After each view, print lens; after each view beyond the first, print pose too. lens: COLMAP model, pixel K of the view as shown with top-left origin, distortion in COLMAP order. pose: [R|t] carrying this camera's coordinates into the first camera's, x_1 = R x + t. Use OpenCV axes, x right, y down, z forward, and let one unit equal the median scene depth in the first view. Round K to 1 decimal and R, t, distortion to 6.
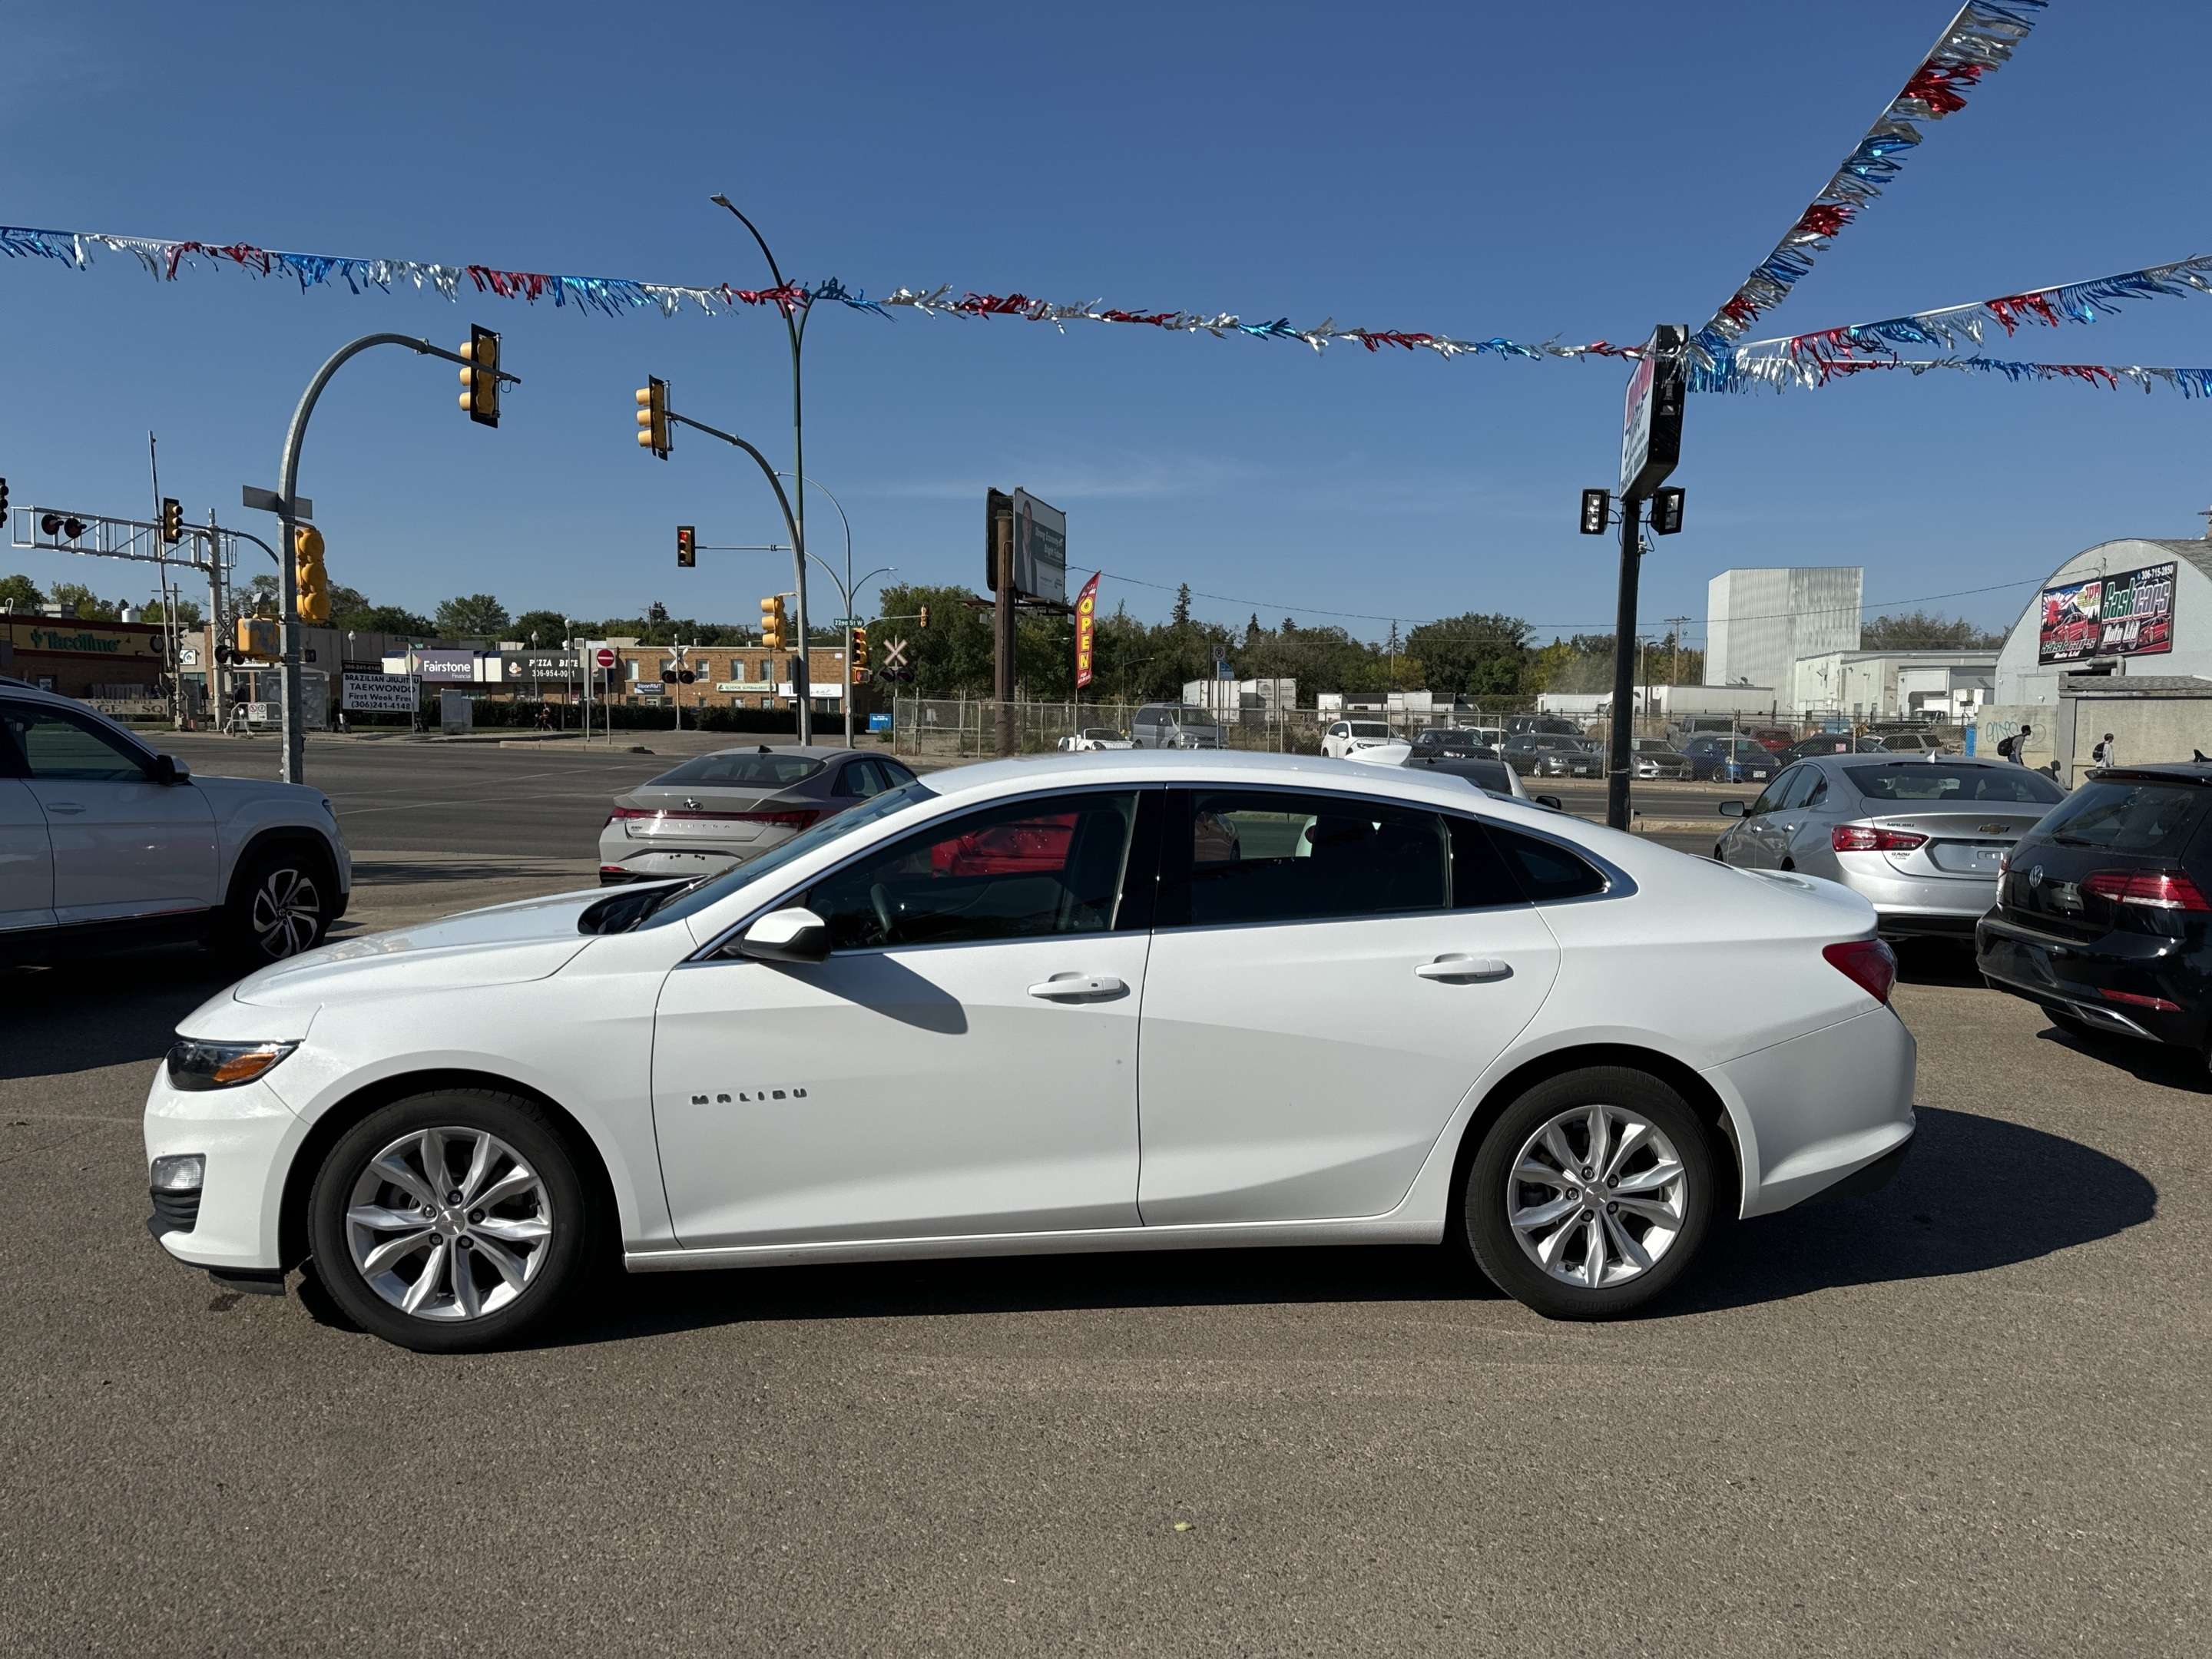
lens RADIAL K [[1503.5, 0, 1104.3], [0, 1503.5, 882.3], [0, 0, 1]] dist [0.005248, -0.003205]
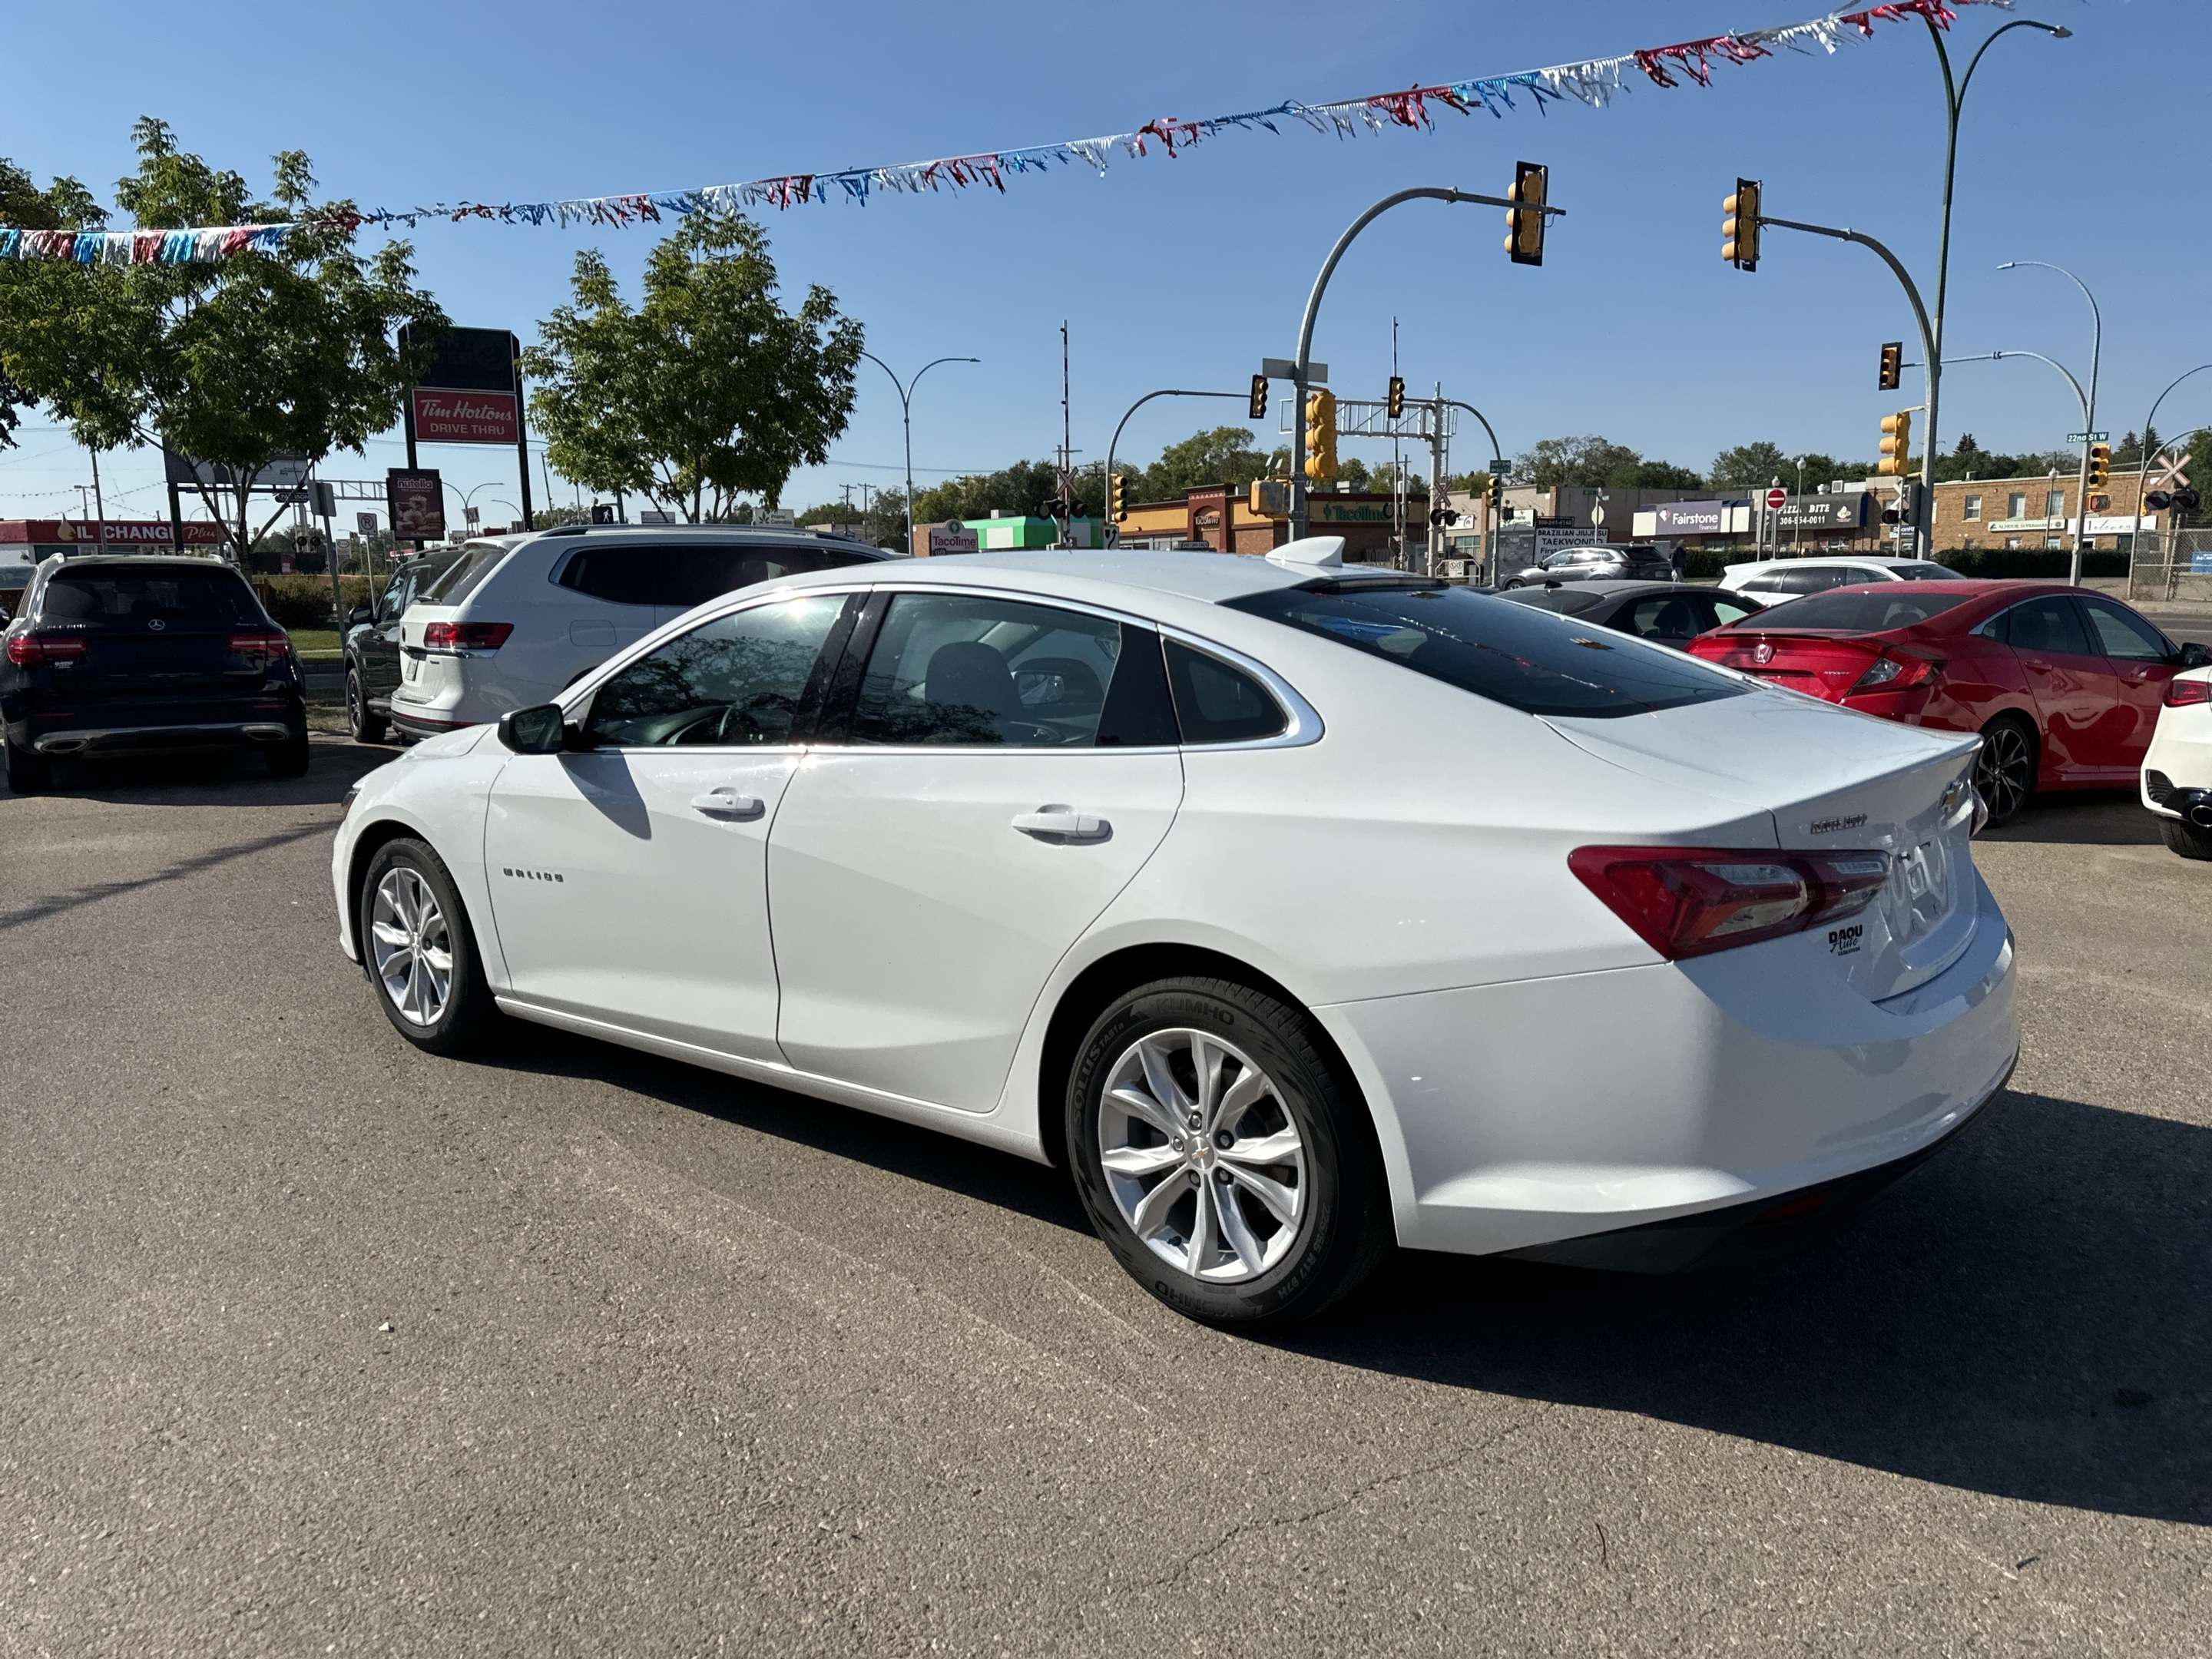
lens RADIAL K [[1503.5, 0, 1104.3], [0, 1503.5, 882.3], [0, 0, 1]] dist [0.005248, -0.003205]
pose [[0.718260, 0.116254, -0.685994, 0.752699], [-0.049793, 0.992003, 0.115977, -0.002476], [0.693991, -0.049144, 0.718305, 0.446375]]
